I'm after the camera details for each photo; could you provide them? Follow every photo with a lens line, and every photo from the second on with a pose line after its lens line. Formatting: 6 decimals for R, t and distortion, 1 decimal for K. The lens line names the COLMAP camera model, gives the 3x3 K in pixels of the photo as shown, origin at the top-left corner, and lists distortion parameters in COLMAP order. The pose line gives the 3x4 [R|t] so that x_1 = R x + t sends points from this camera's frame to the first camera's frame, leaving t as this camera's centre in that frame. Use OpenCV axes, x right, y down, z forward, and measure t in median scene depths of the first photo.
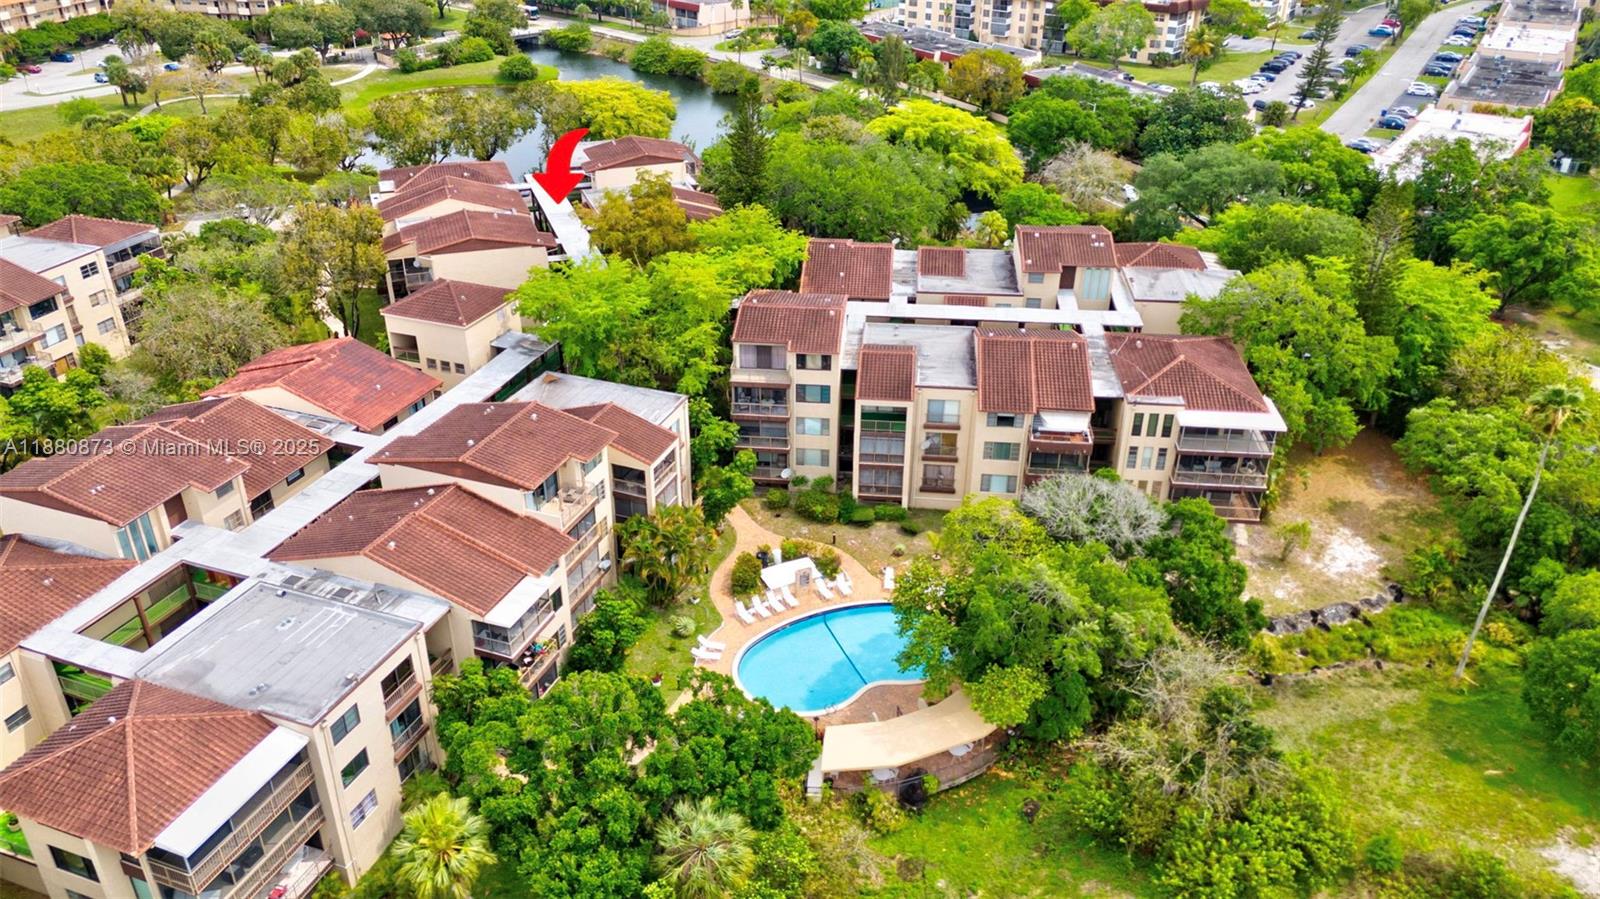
lens RADIAL K [[1170.8, 0, 797.4], [0, 1170.8, 451.7], [0, 0, 1]] dist [0.083275, -0.087229]
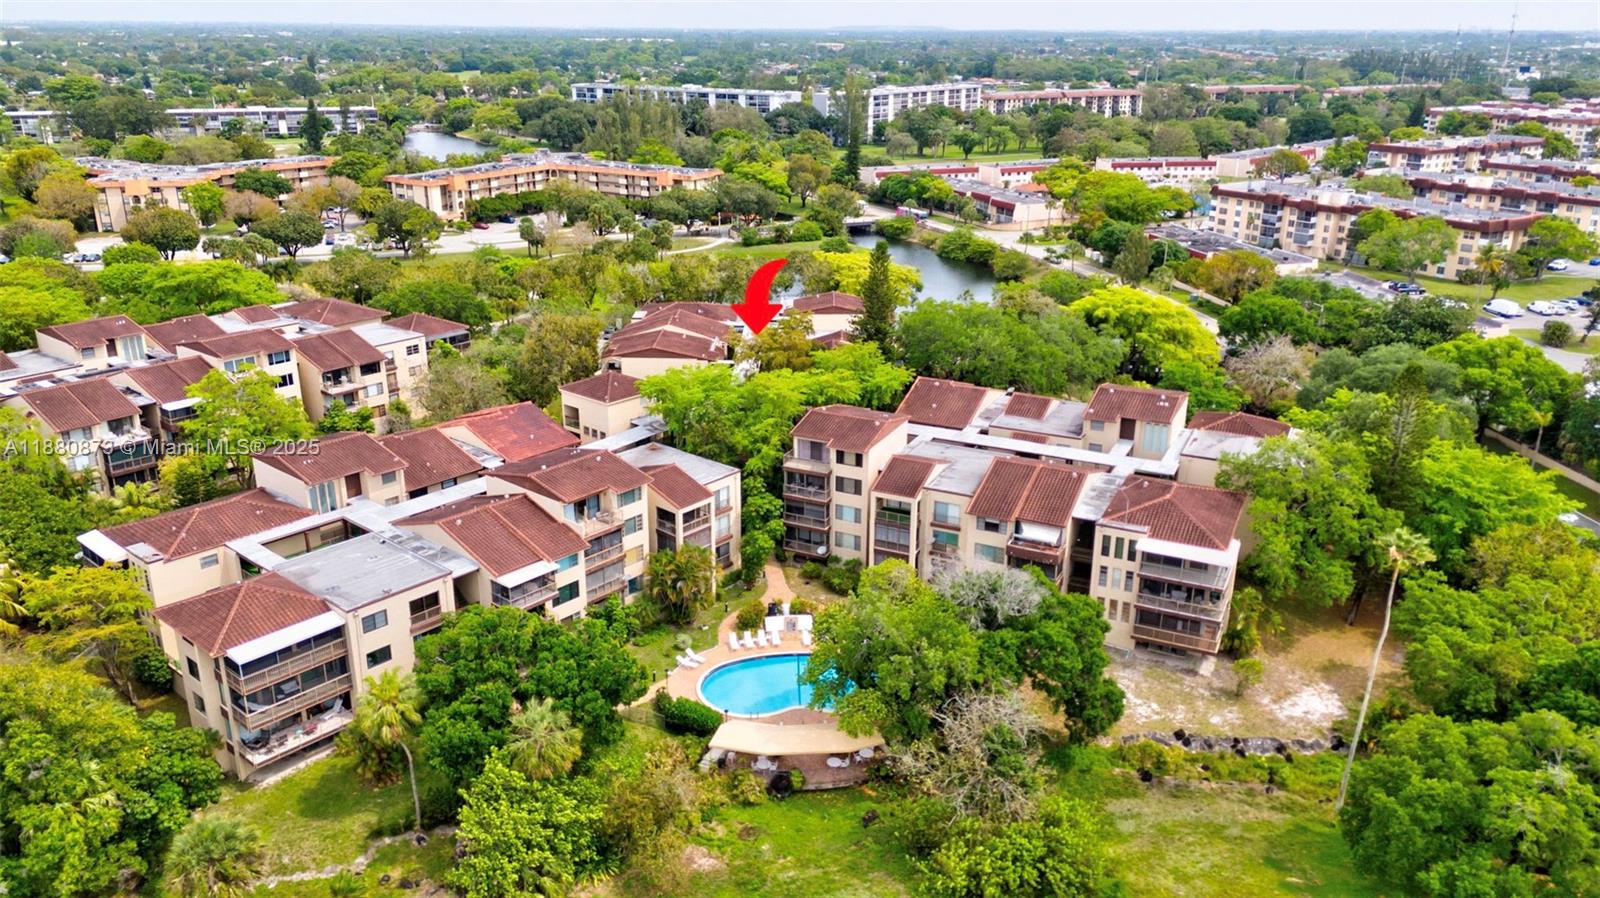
lens RADIAL K [[1179.6, 0, 803.2], [0, 1179.6, 451.5], [0, 0, 1]] dist [0.083419, -0.078119]
pose [[0.936124, 0.117480, -0.331467, 0.368291], [-0.169953, 0.976305, -0.133954, 0.086570], [0.307876, 0.181731, 0.933909, -0.155081]]
